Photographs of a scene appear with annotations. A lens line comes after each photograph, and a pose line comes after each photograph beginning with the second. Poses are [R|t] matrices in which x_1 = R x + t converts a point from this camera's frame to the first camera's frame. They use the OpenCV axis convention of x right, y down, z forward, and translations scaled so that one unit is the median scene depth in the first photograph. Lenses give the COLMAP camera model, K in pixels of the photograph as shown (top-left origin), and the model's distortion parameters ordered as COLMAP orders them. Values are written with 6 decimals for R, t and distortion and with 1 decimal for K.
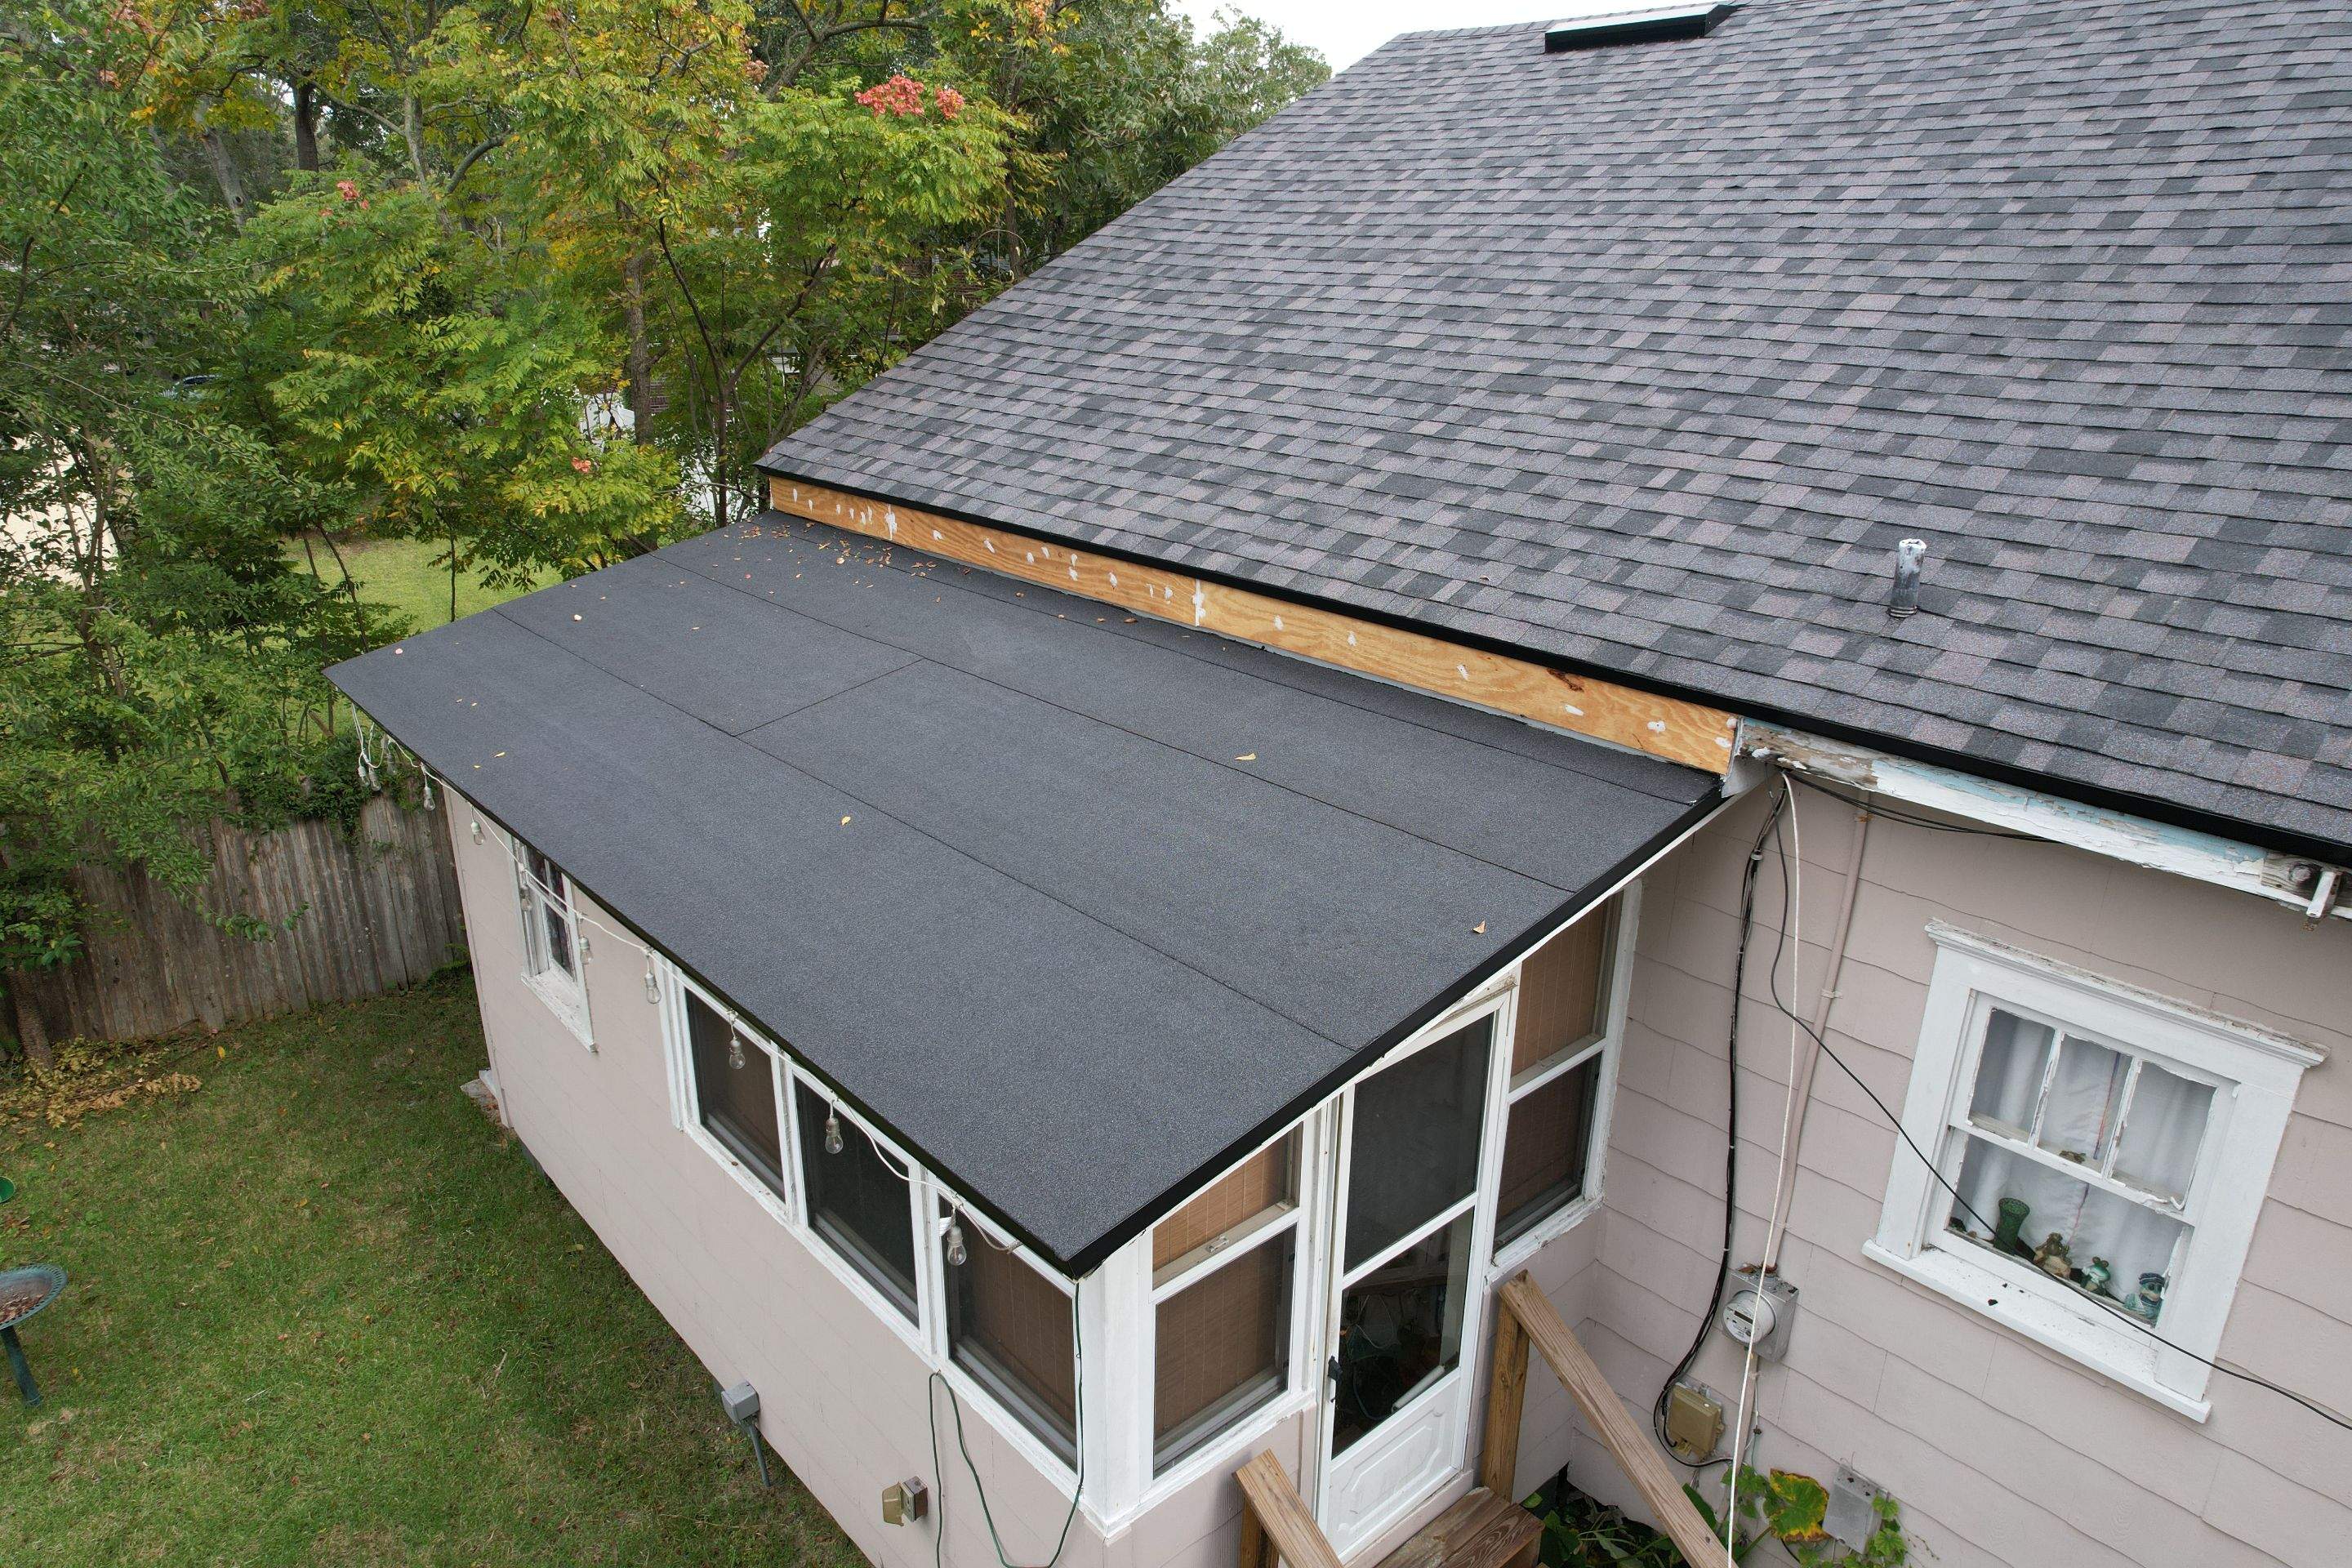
lens RADIAL K [[1516.6, 0, 1176.0], [0, 1516.6, 784.0], [0, 0, 1]] dist [-0.070006, 0.066163]
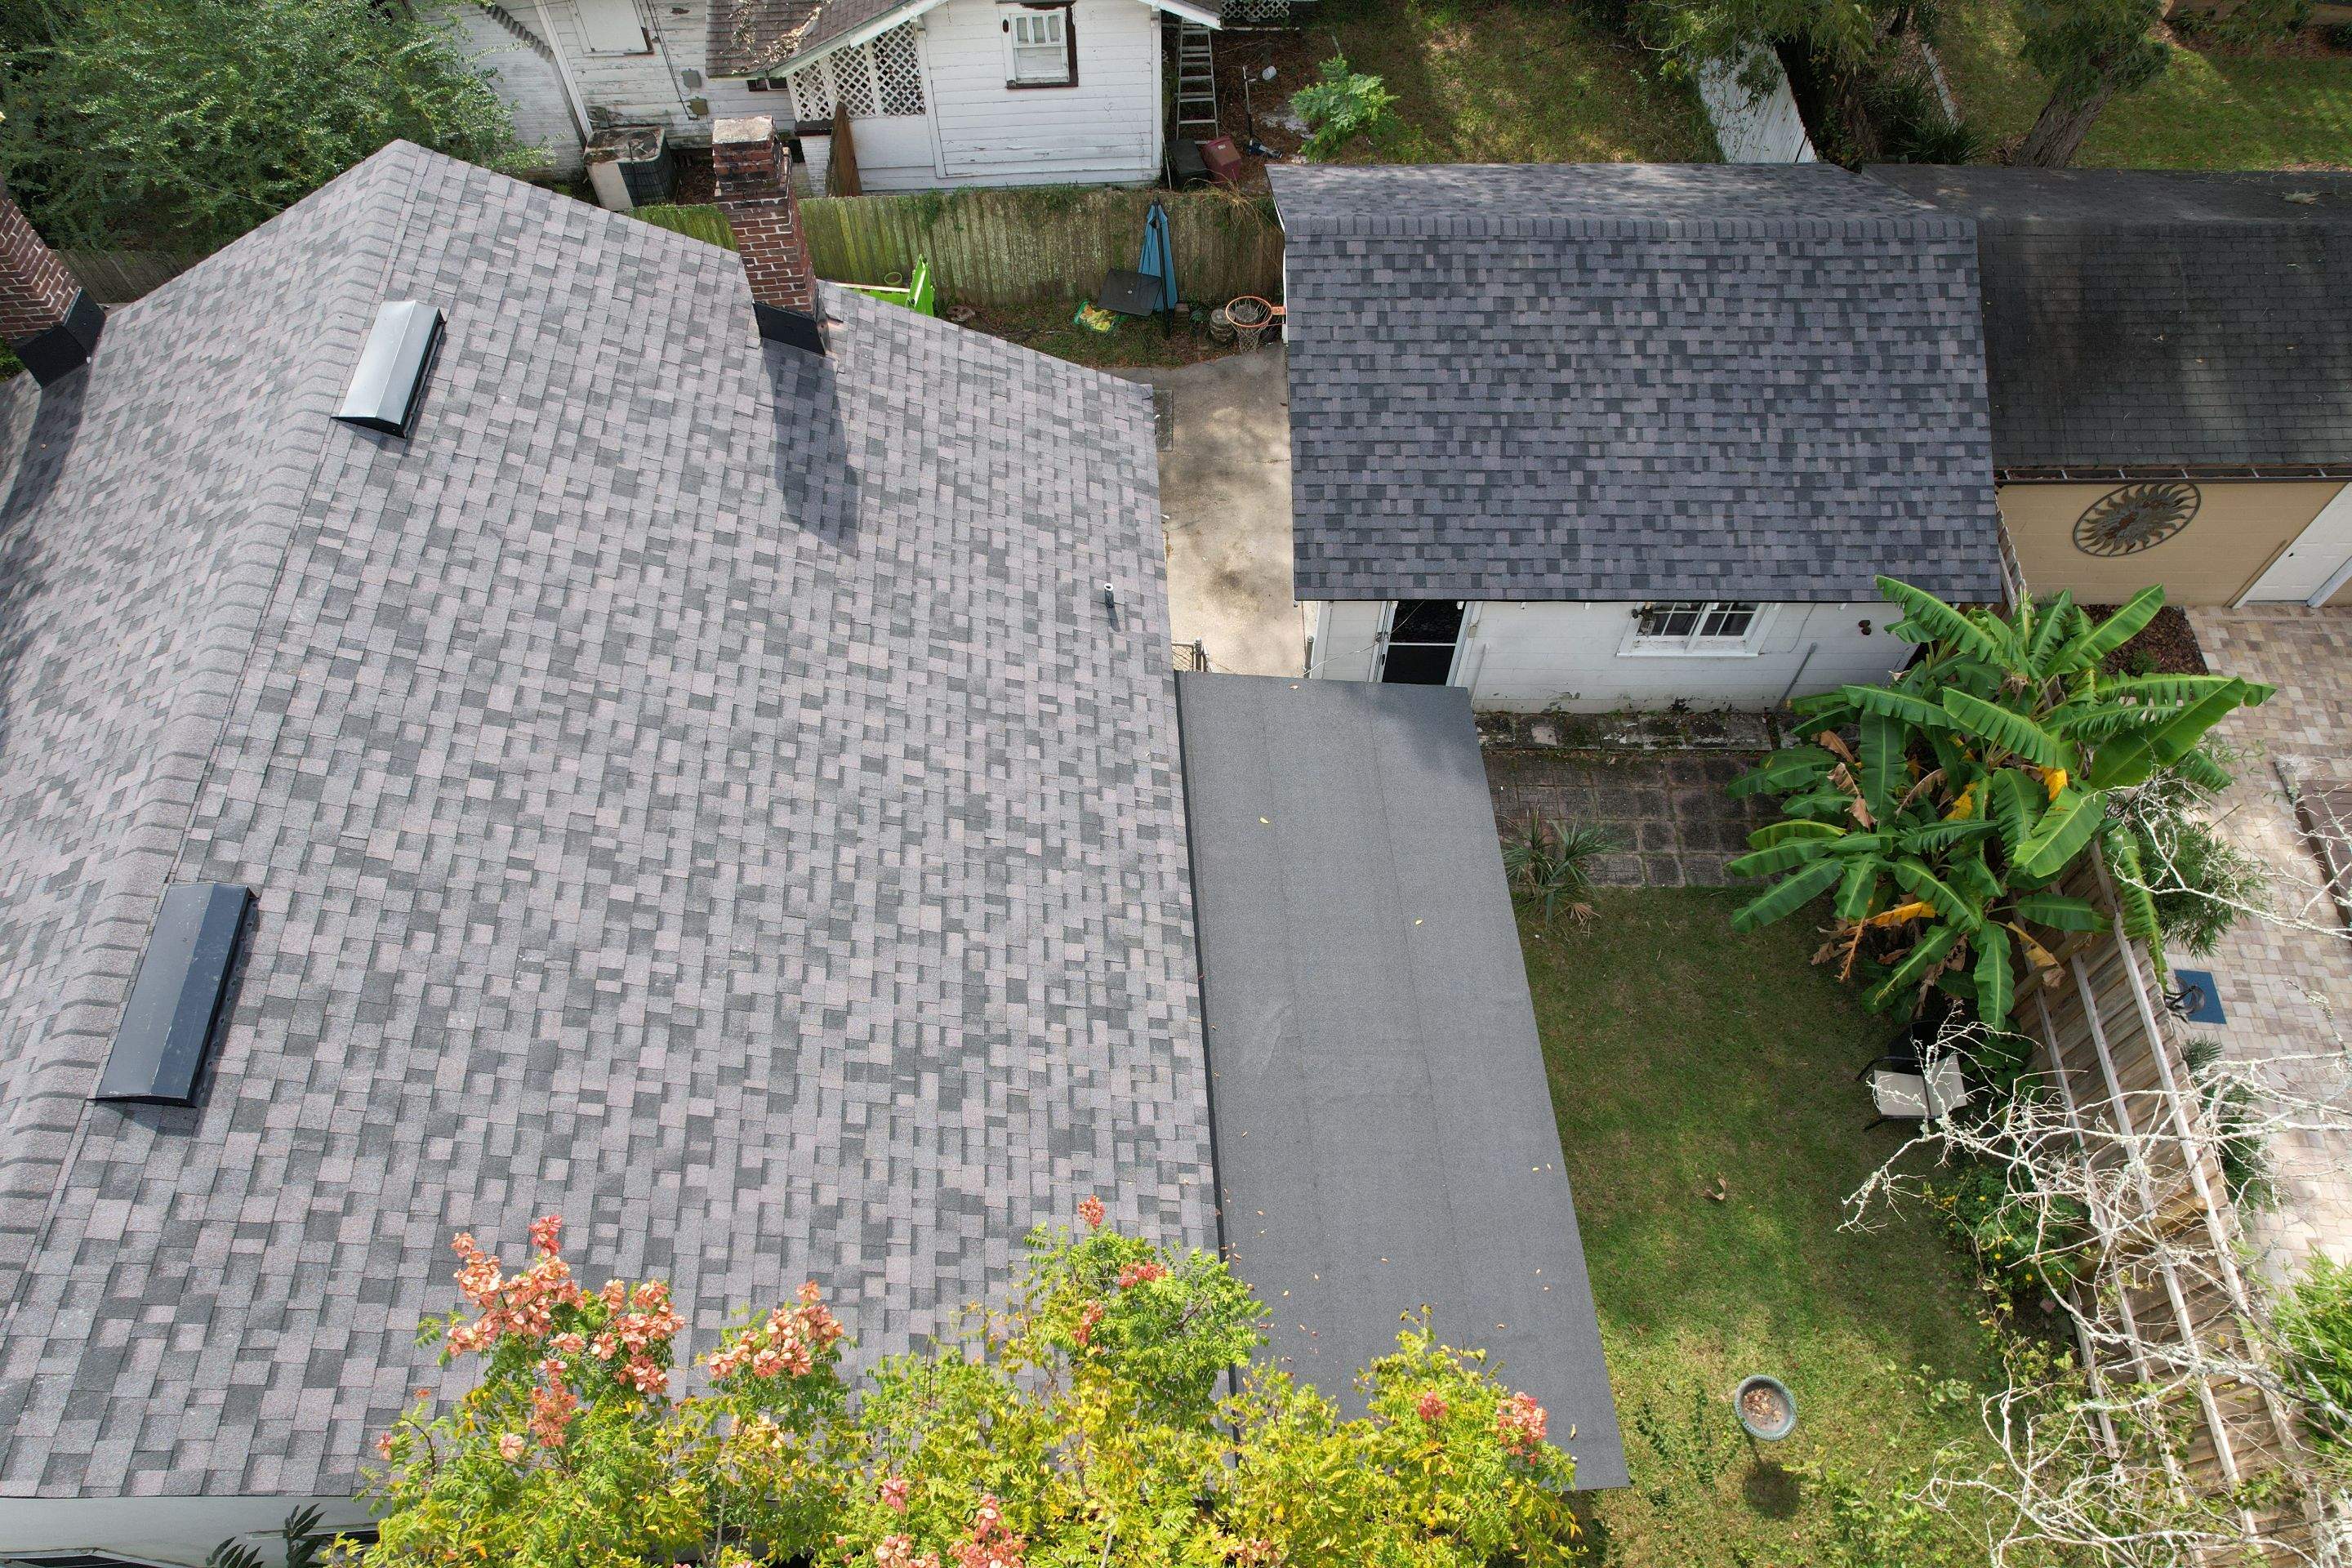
lens RADIAL K [[1509.7, 0, 1182.0], [0, 1509.7, 785.4], [0, 0, 1]] dist [-0.042708, 0.001722]
pose [[-0.792603, -0.513402, 0.328937, -0.463830], [0.202091, 0.287786, 0.936130, -1.766446], [-0.575274, 0.808454, -0.124346, 1.079996]]
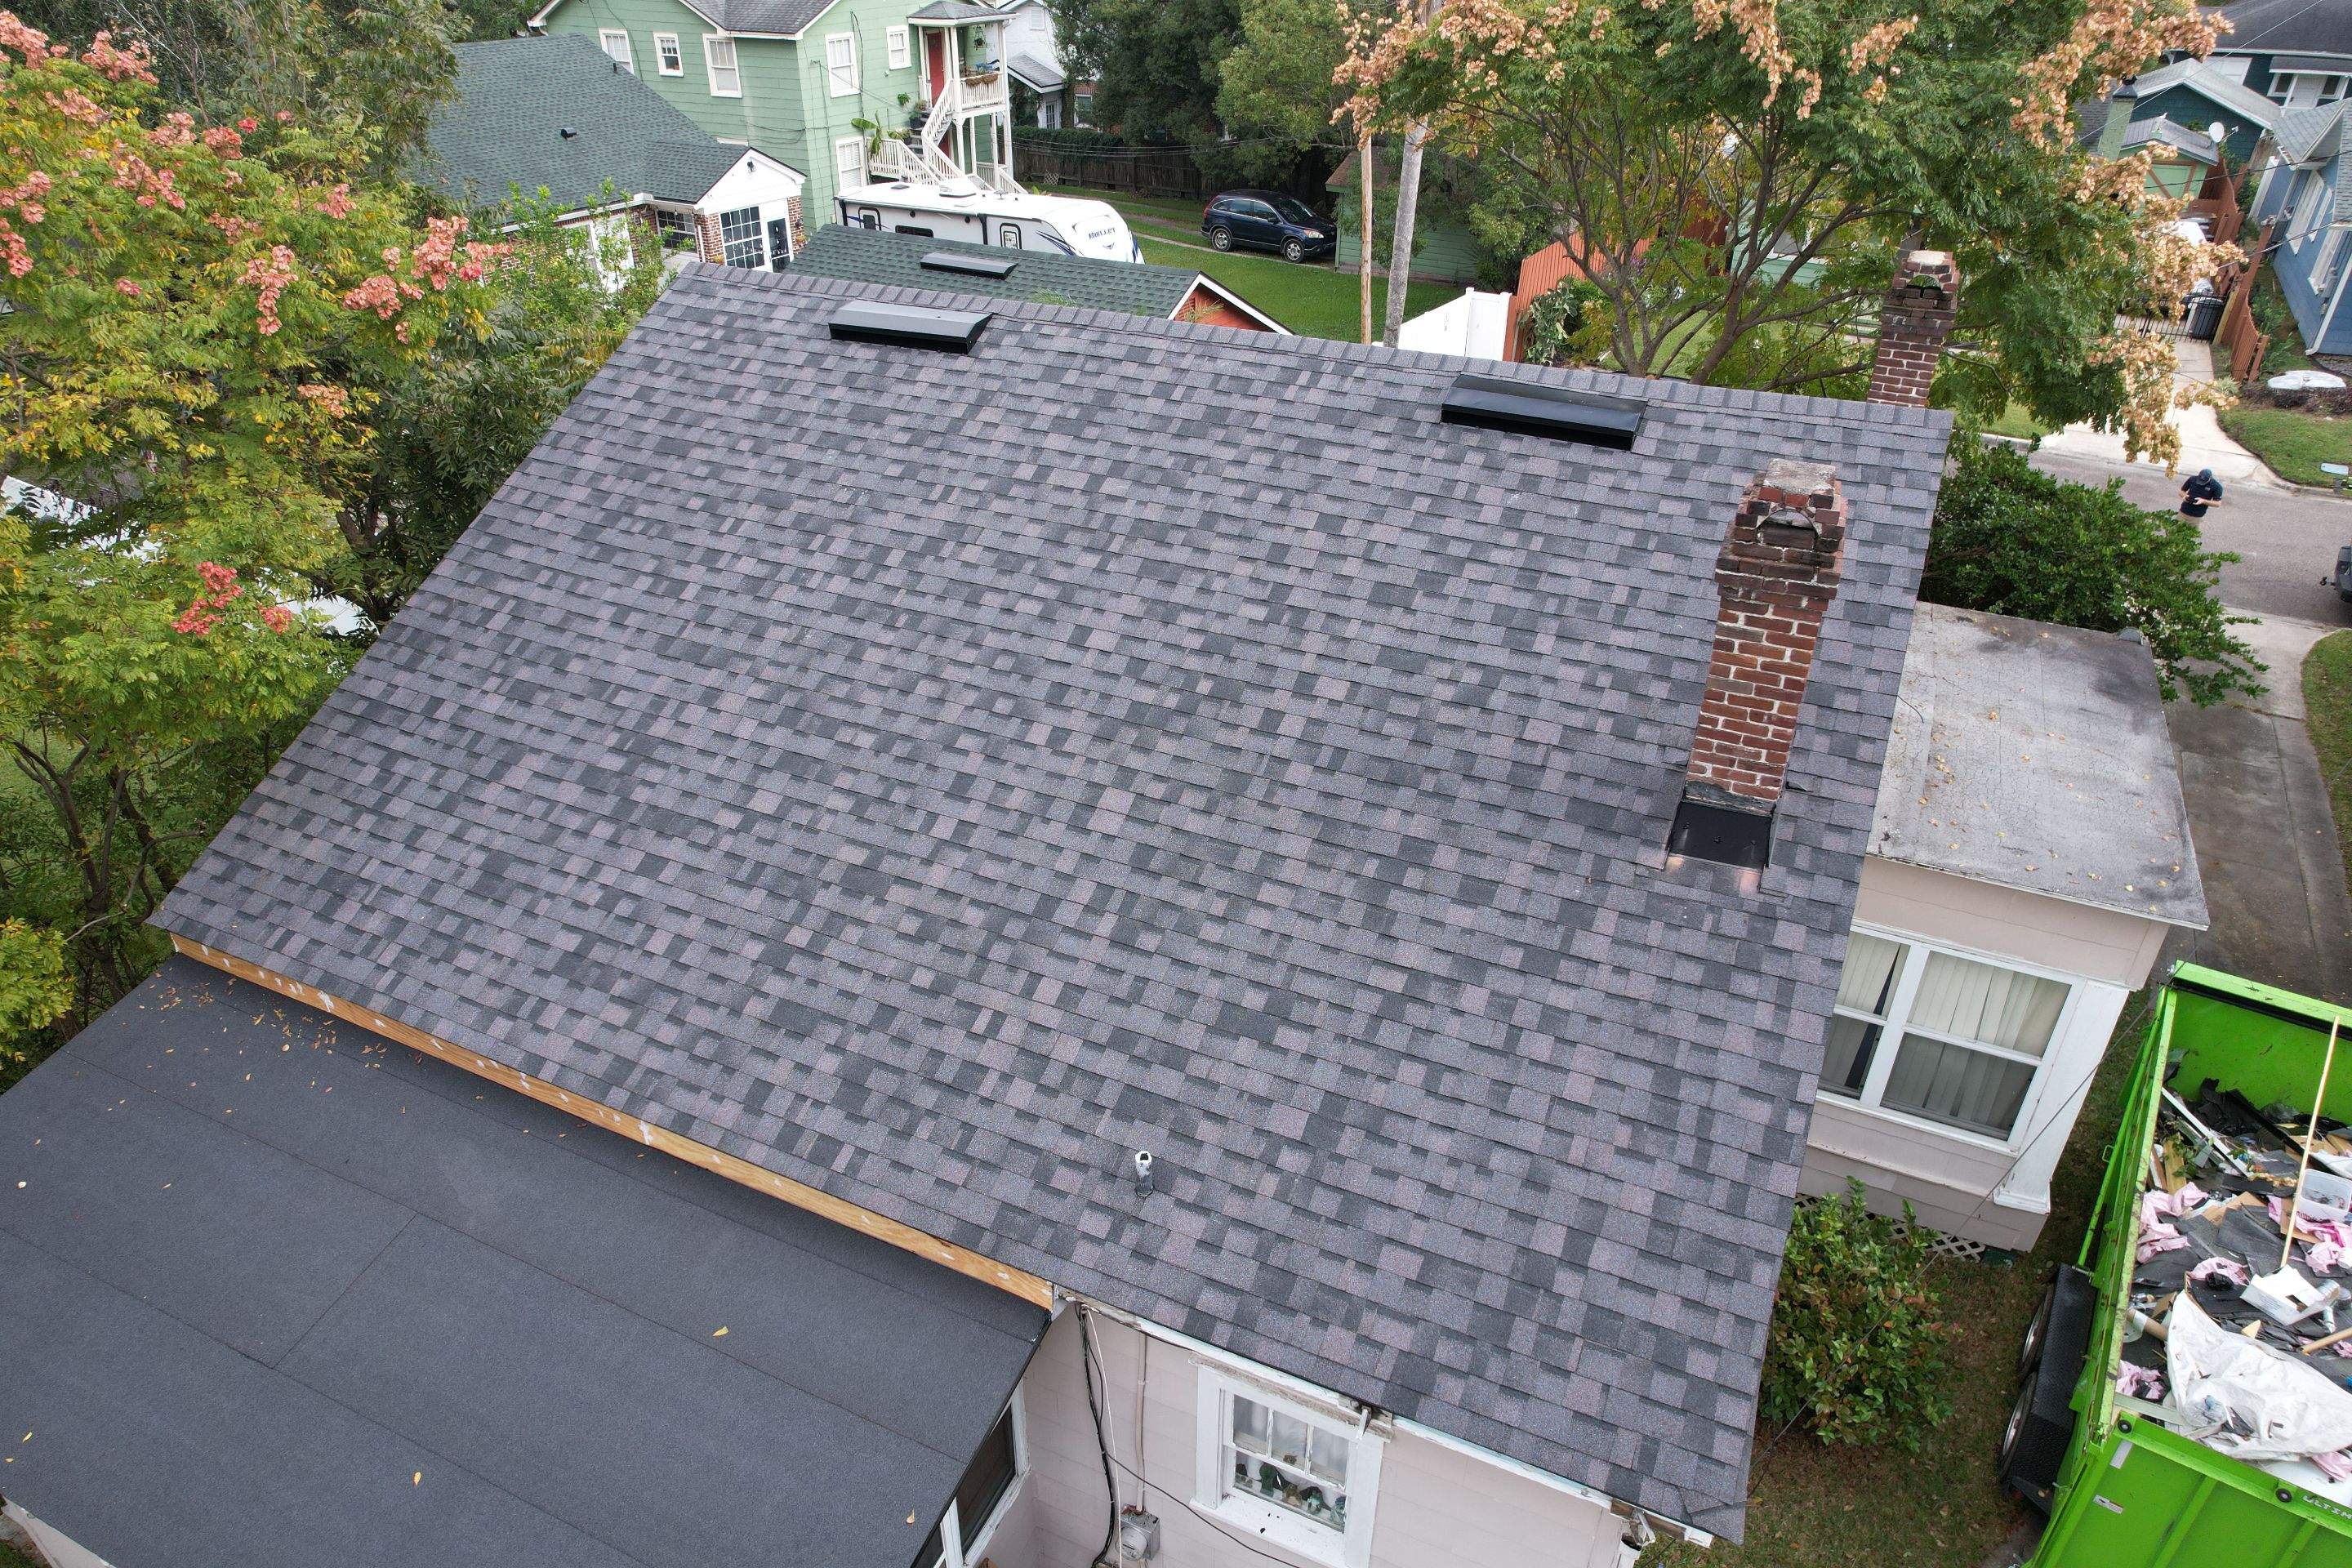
lens RADIAL K [[1509.7, 0, 1182.0], [0, 1509.7, 785.4], [0, 0, 1]] dist [-0.042708, 0.001722]
pose [[0.916993, -0.213771, 0.336786, 0.065770], [0.142184, 0.963988, 0.224746, -0.607138], [-0.372702, -0.158205, 0.914365, -0.250266]]
